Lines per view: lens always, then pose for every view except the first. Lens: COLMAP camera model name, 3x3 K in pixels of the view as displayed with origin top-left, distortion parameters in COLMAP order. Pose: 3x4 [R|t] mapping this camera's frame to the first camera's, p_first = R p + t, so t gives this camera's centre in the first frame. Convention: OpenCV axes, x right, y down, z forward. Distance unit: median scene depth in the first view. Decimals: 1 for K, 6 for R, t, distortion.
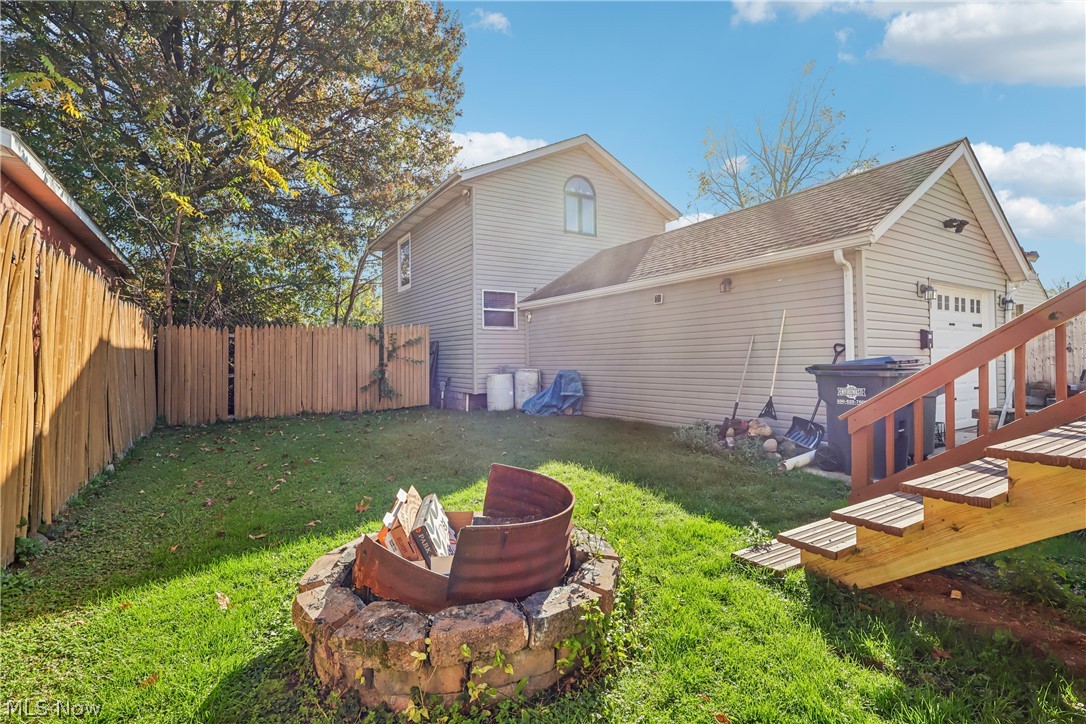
lens RADIAL K [[505.1, 0, 541.4], [0, 505.1, 353.9], [0, 0, 1]] dist [-0.010058, 0.000060]
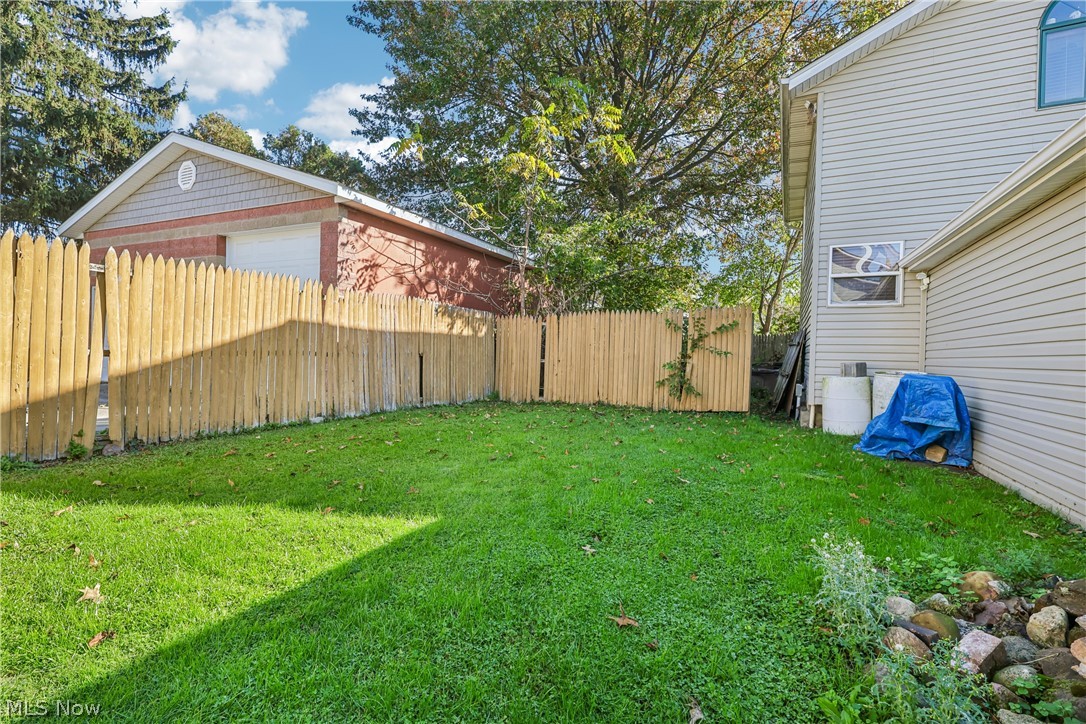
lens RADIAL K [[505.1, 0, 541.8], [0, 505.1, 359.9], [0, 0, 1]] dist [-0.010058, 0.000060]
pose [[0.526841, 0.033578, -0.849301, 0.268856], [-0.018893, 0.999435, 0.027794, 0.009603], [0.849754, 0.001403, 0.527177, 0.381371]]
